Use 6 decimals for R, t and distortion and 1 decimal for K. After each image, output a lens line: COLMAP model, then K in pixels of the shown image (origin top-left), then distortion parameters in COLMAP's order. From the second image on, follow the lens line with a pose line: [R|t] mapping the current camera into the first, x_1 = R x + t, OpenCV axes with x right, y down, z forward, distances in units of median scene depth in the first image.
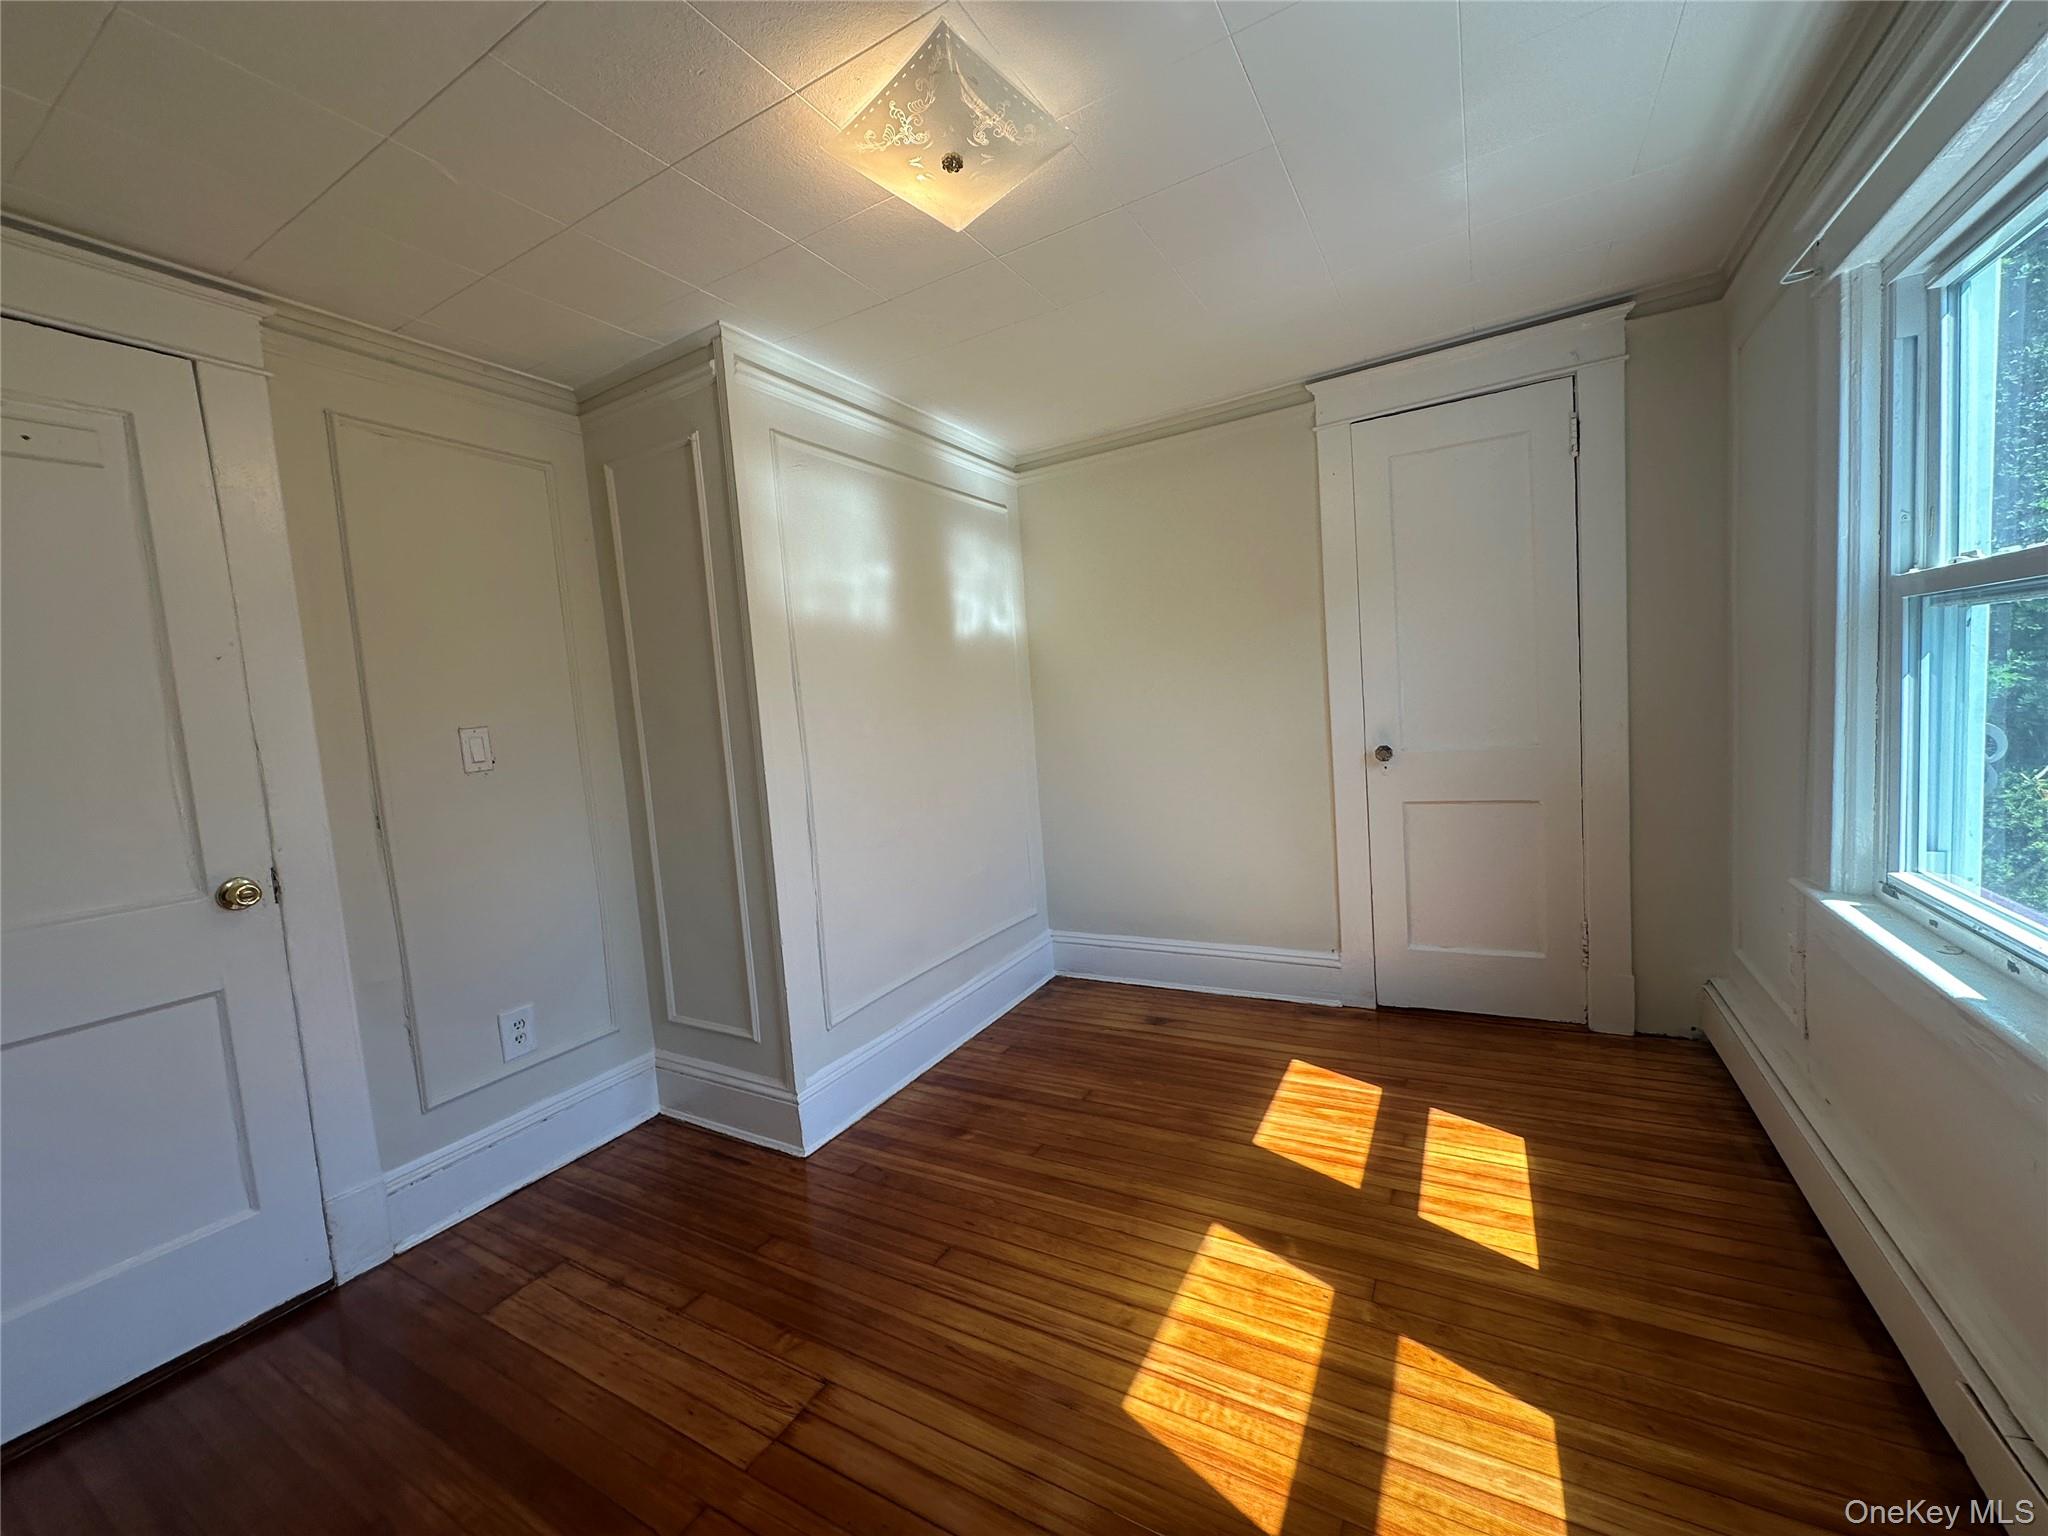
lens RADIAL K [[808.2, 0, 1024.4], [0, 808.2, 763.5], [0, 0, 1]] dist [-0.007365, 0.000136]
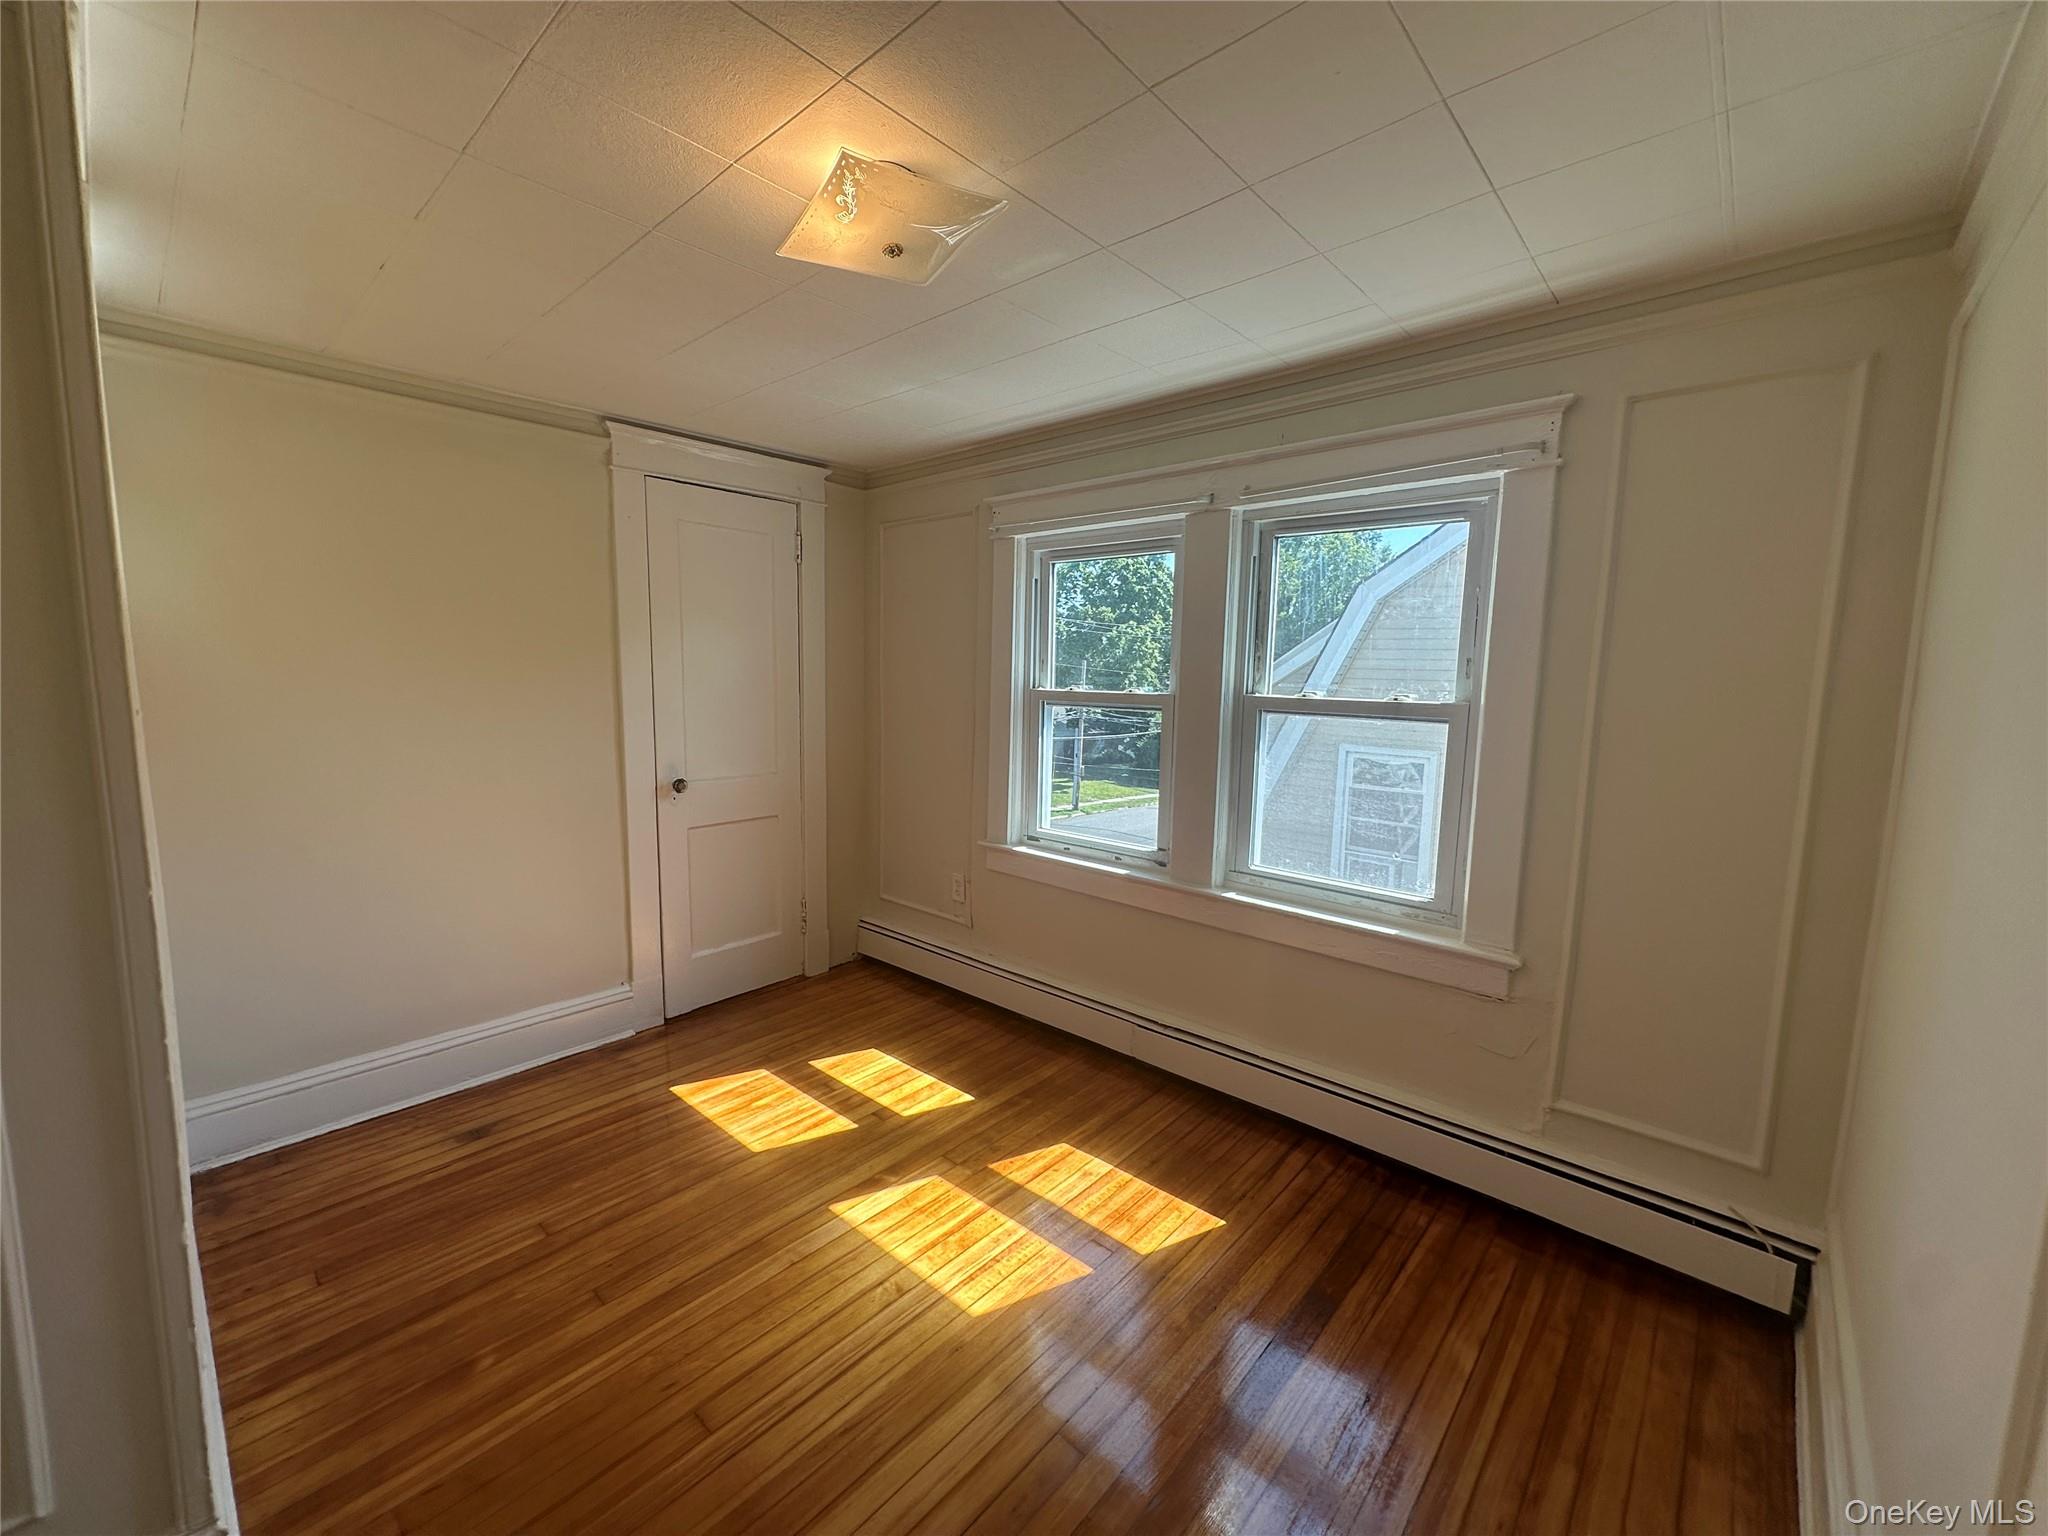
lens RADIAL K [[808.2, 0, 1024.4], [0, 808.2, 763.5], [0, 0, 1]] dist [-0.007365, 0.000136]
pose [[0.209502, -0.029846, 0.977353, -0.681816], [0.044382, 0.998794, 0.020987, -0.058072], [-0.976801, 0.038980, 0.210574, 0.394935]]
